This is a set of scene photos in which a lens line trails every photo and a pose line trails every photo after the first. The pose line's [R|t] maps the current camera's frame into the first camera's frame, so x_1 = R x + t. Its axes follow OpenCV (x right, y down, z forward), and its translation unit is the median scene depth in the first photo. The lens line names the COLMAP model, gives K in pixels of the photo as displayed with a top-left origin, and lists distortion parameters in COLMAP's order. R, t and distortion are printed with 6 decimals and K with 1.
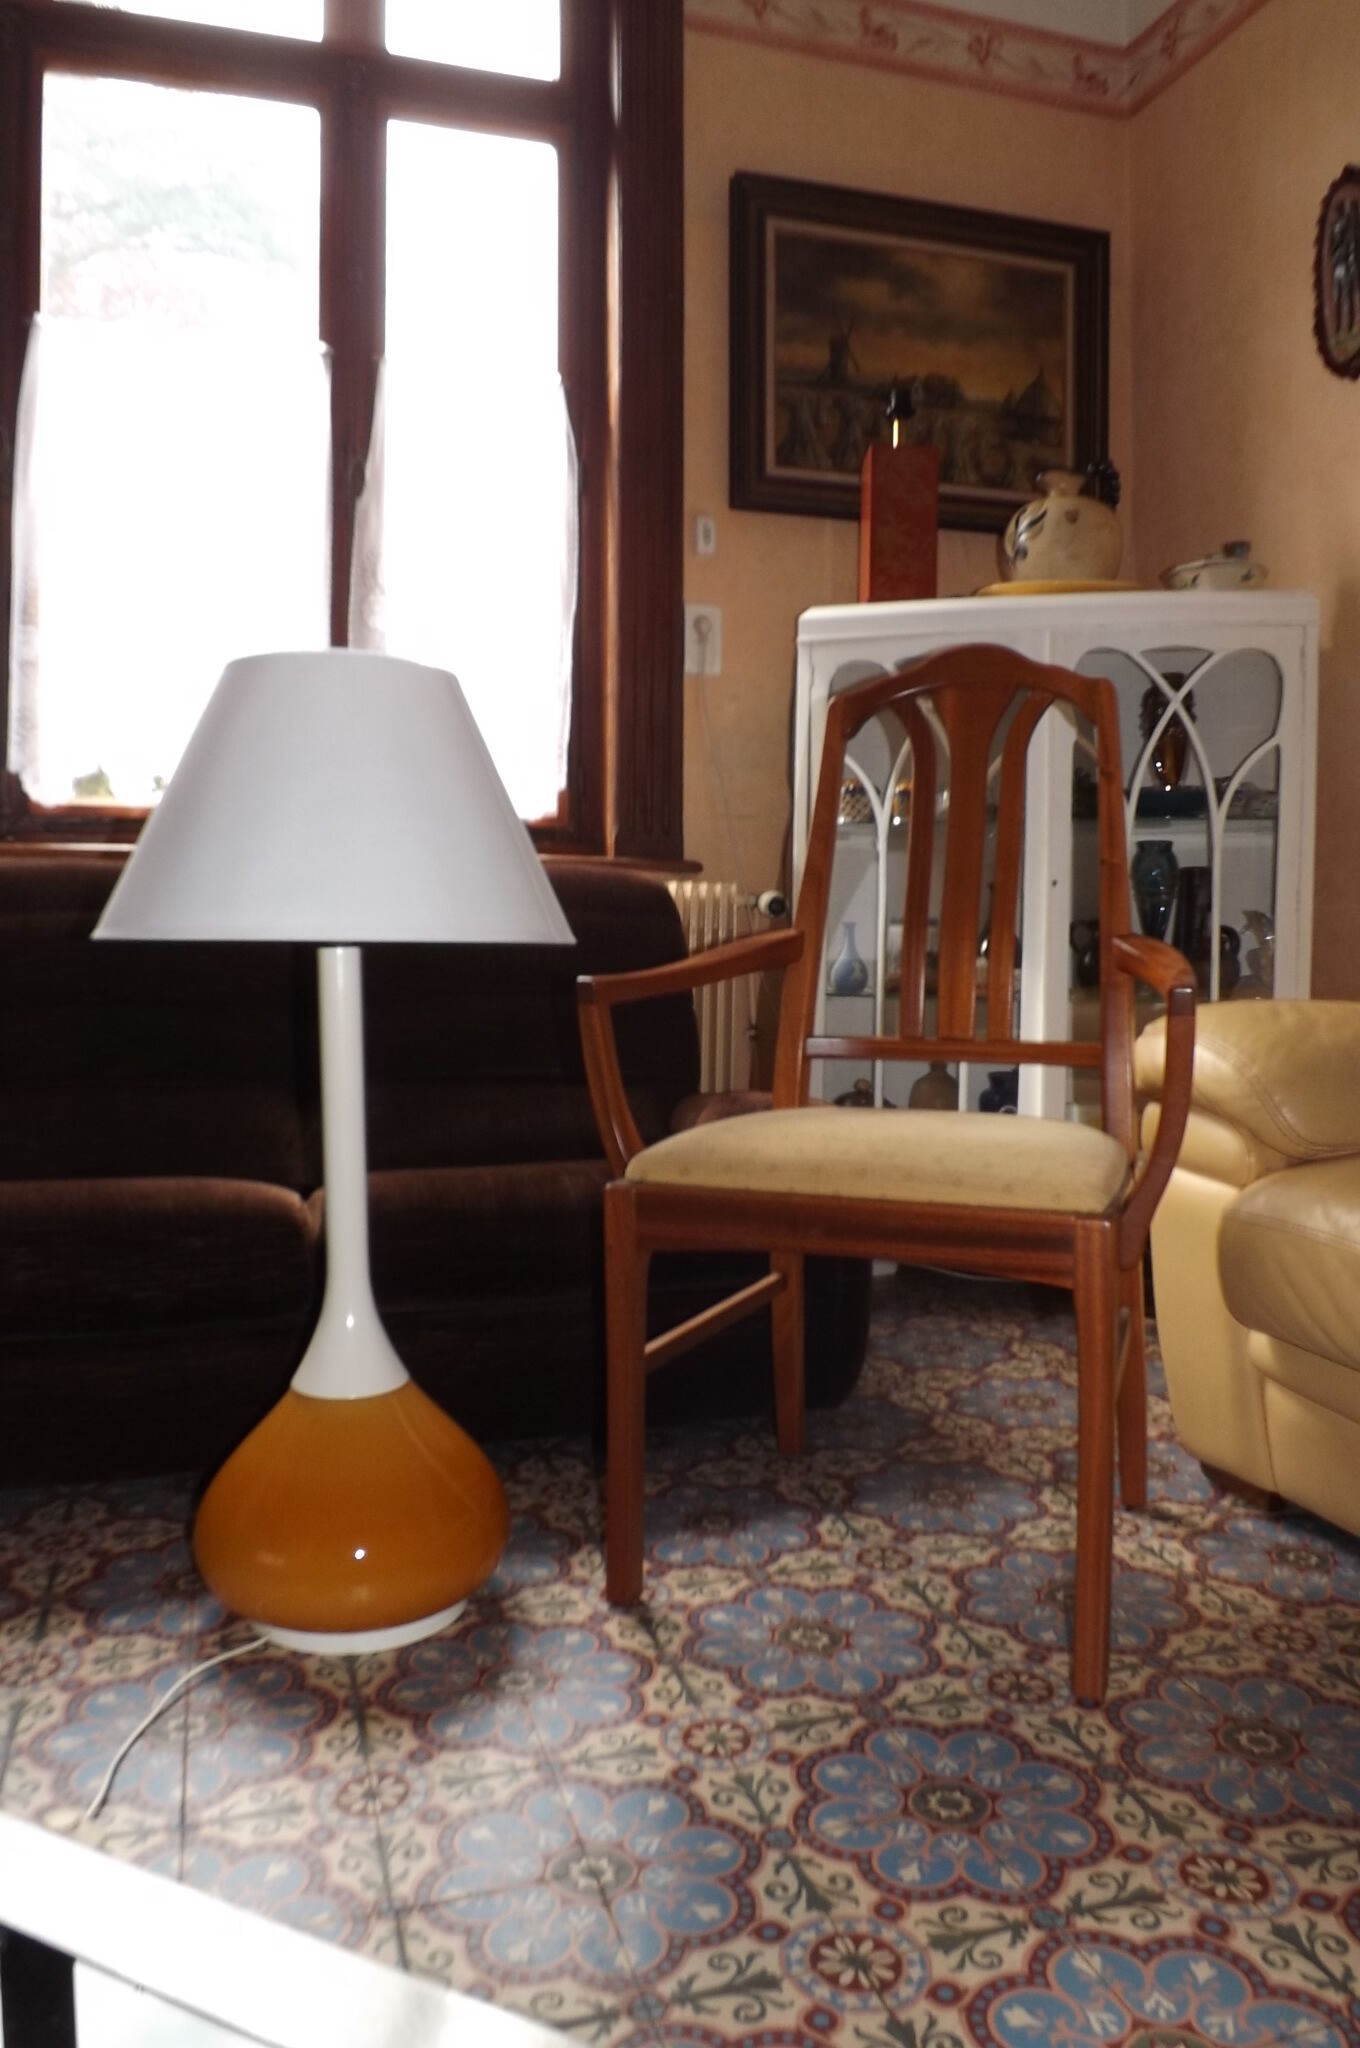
lens RADIAL K [[1430.1, 0, 661.6], [0, 1430.1, 986.3], [0, 0, 1]] dist [-0.073077, 0.013510]
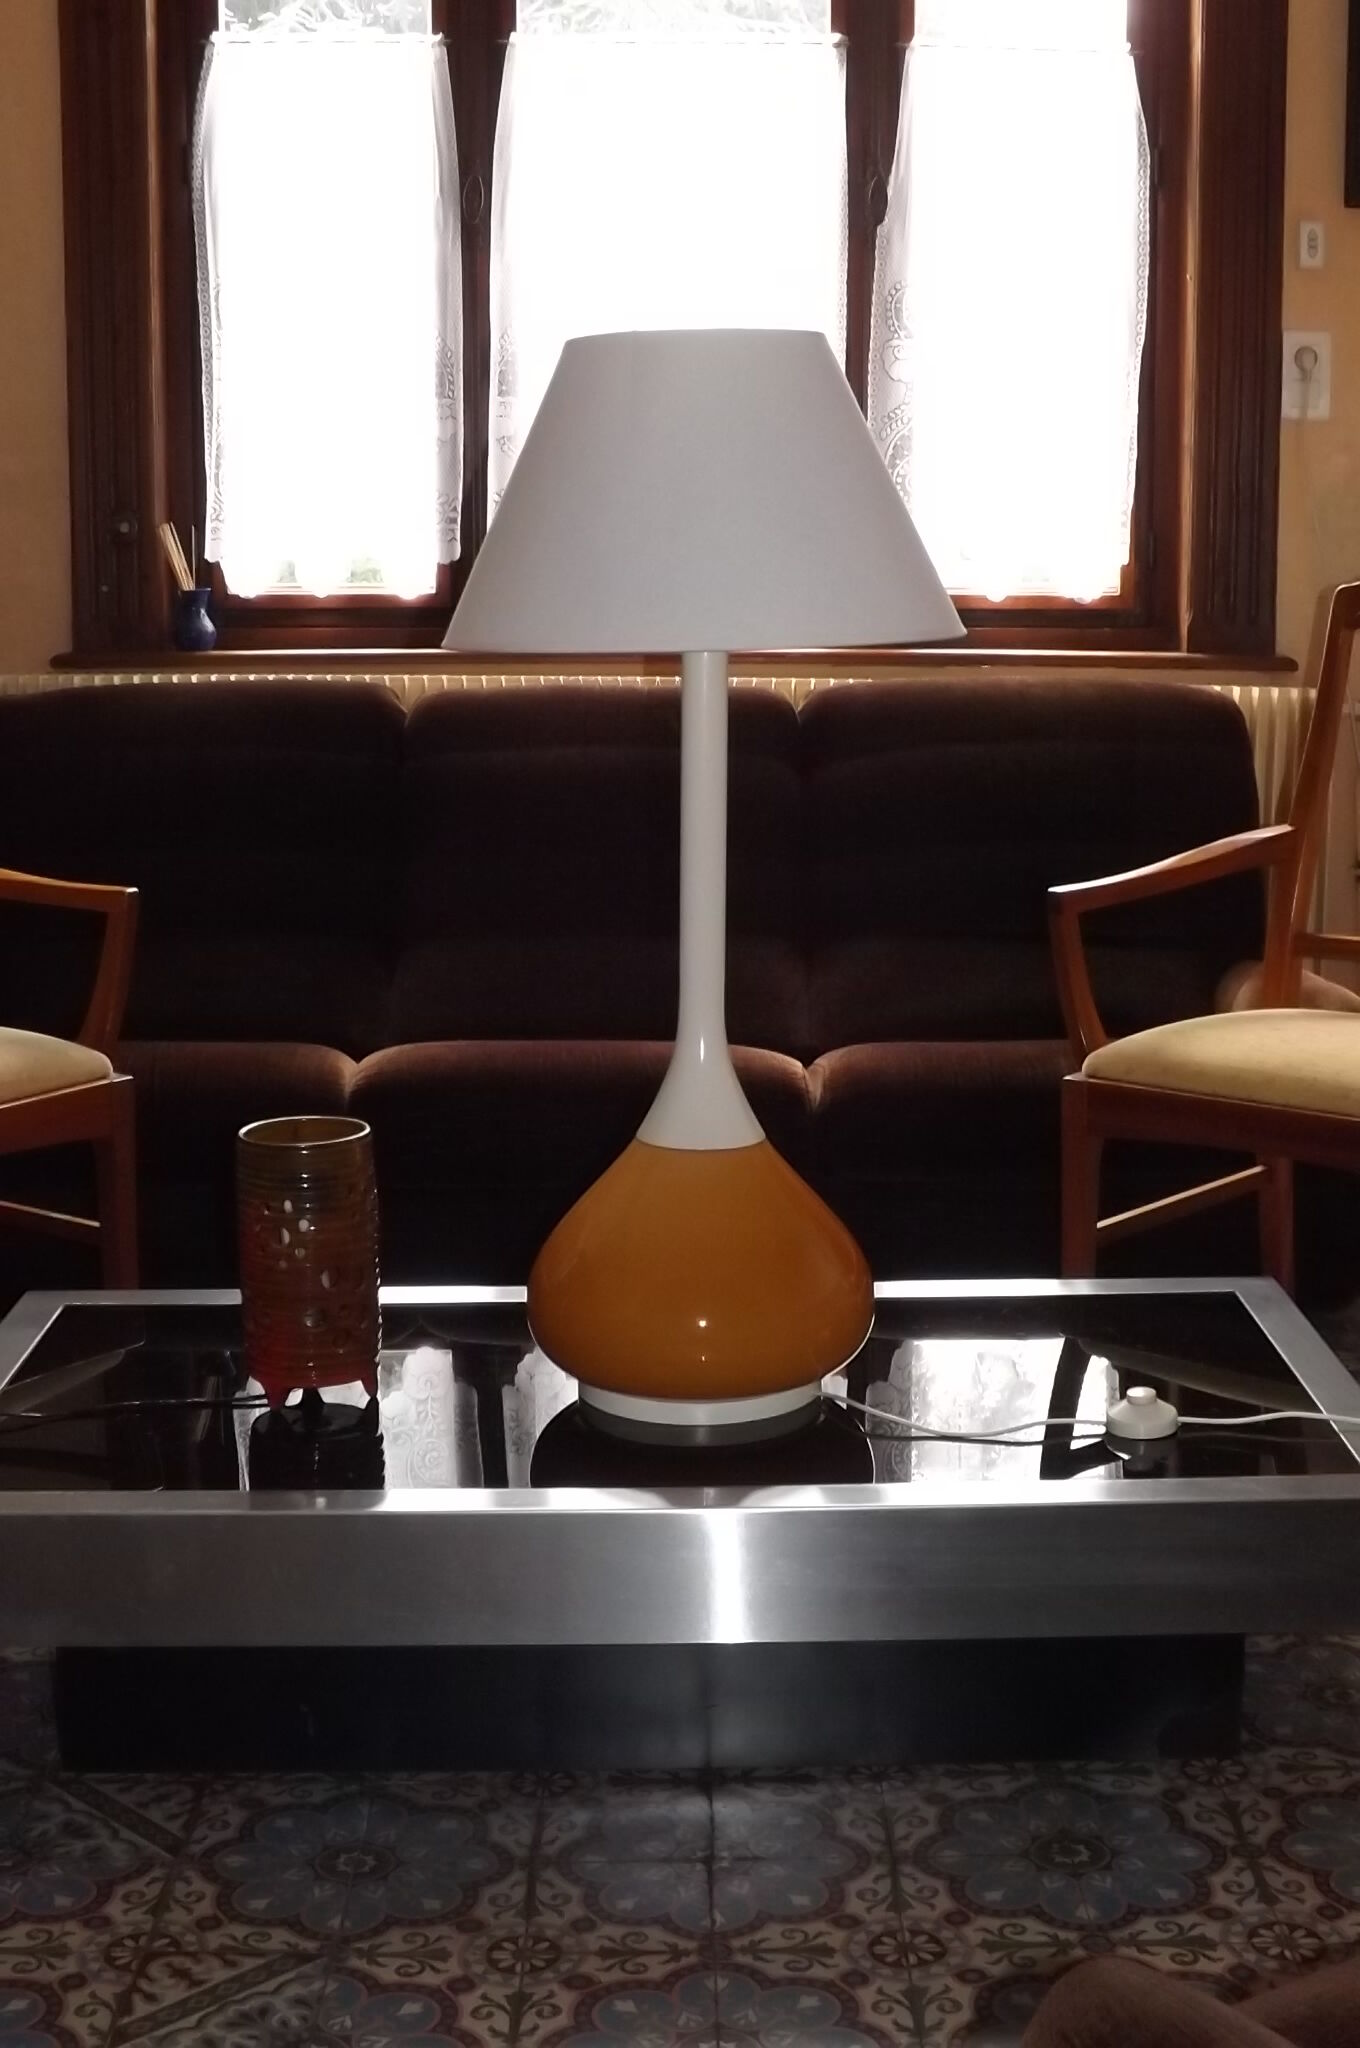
lens RADIAL K [[2662.7, 0, 724.7], [0, 2662.7, 872.1], [0, 0, 1]] dist [-0.127401, 0.000000]
pose [[0.959942, 0.033465, -0.278194, 0.237601], [-0.006734, 0.995311, 0.096494, -0.189957], [0.280119, -0.090755, 0.955666, -0.901935]]
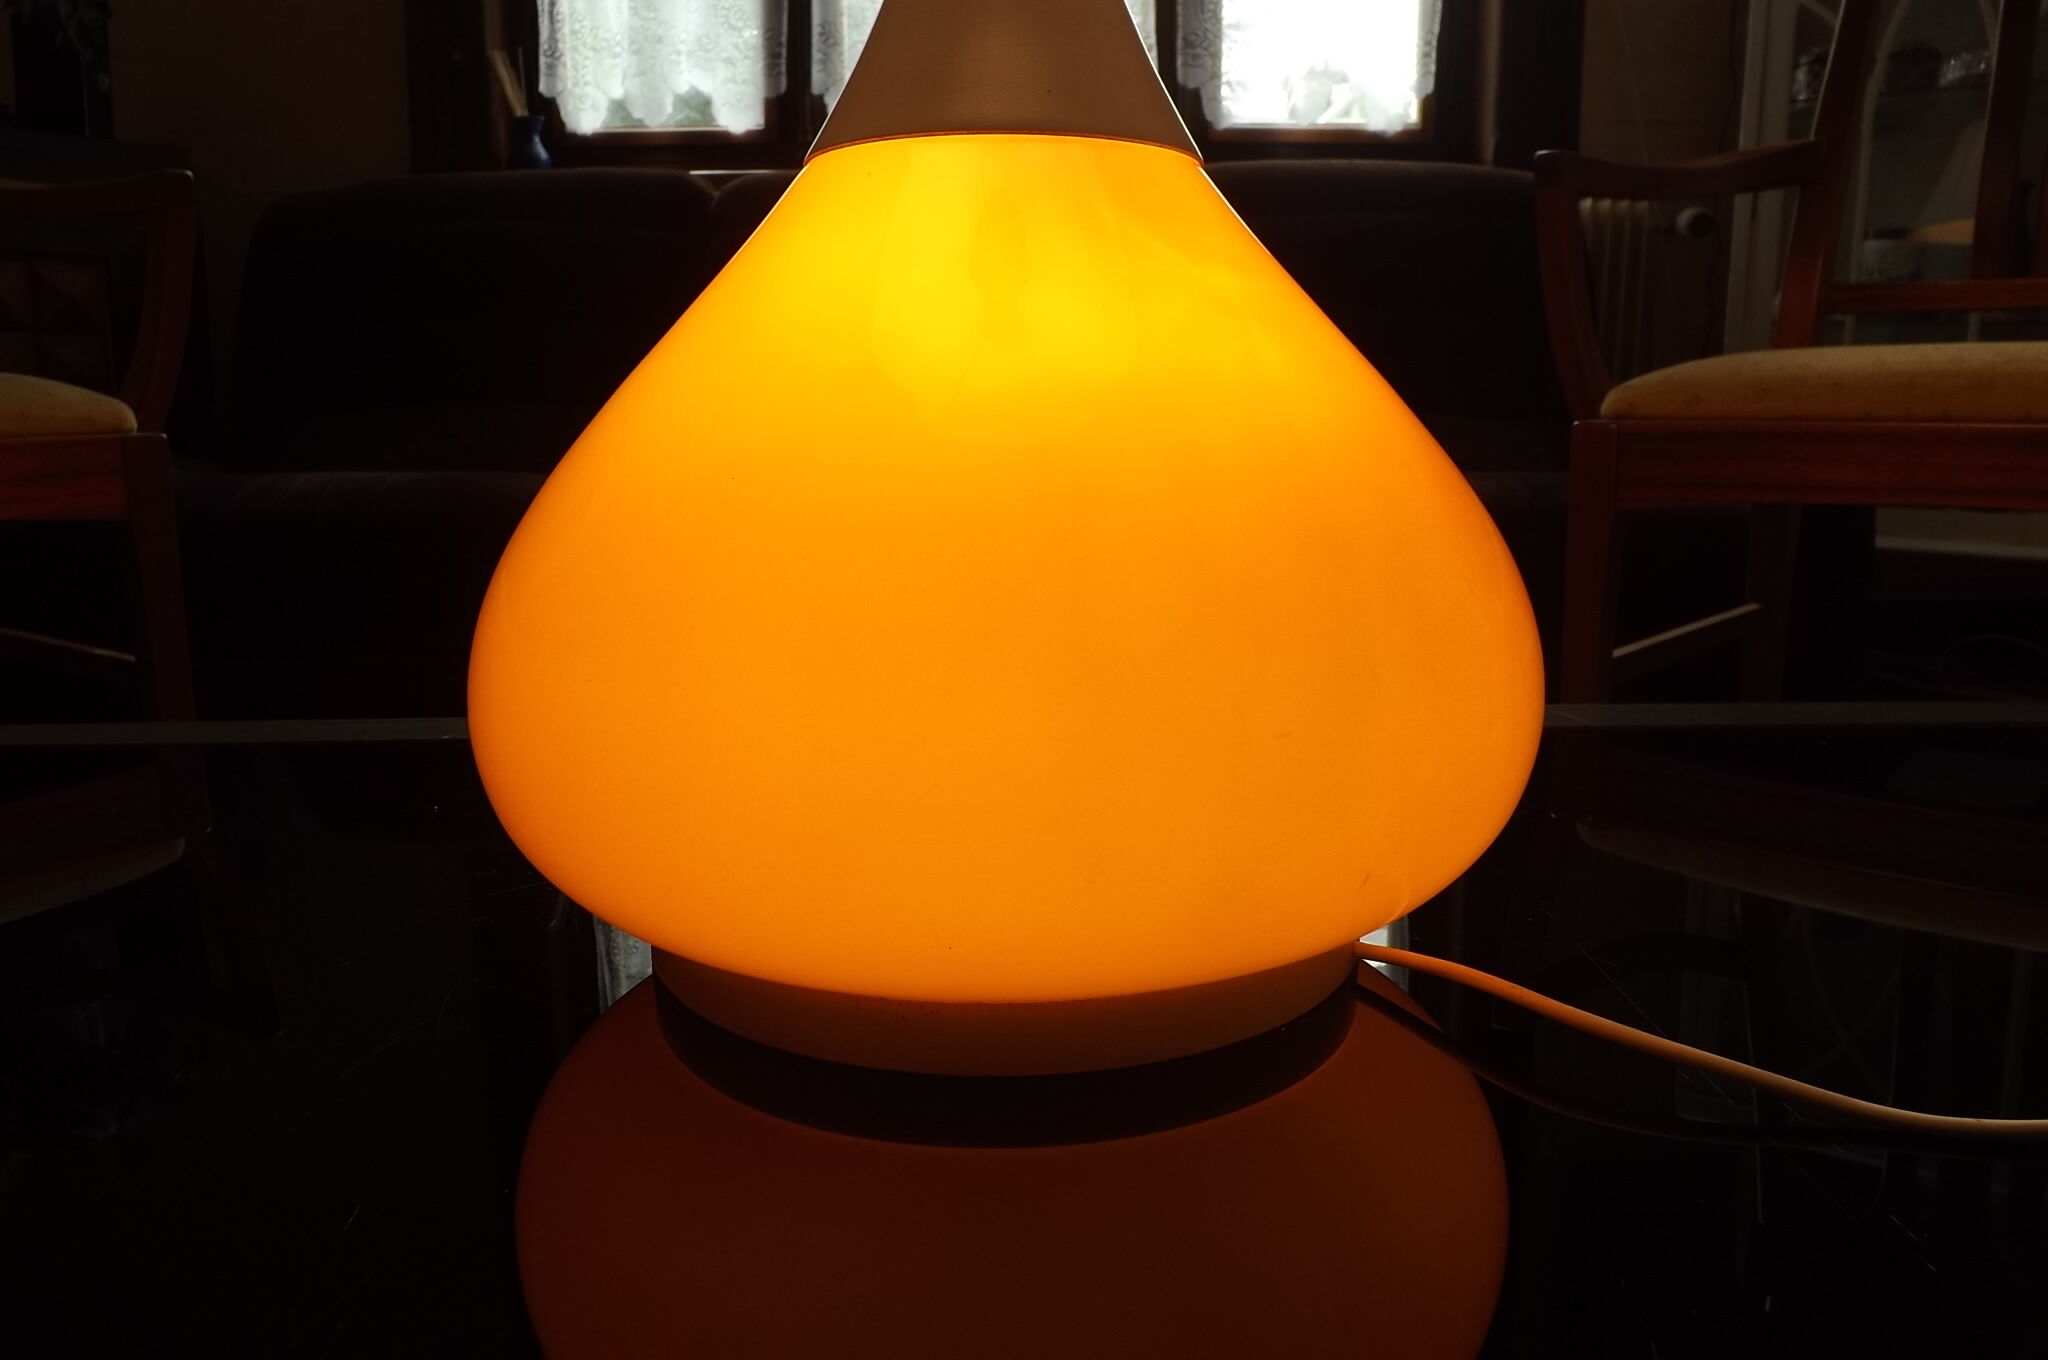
lens RADIAL K [[1430.1, 0, 1000.5], [0, 1430.1, 695.9], [0, 0, 1]] dist [-0.073077, 0.013510]
pose [[0.952982, 0.050816, -0.298735, -0.079798], [-0.001677, 0.986708, 0.162494, 0.132728], [0.303021, -0.154353, 0.940401, 0.170635]]
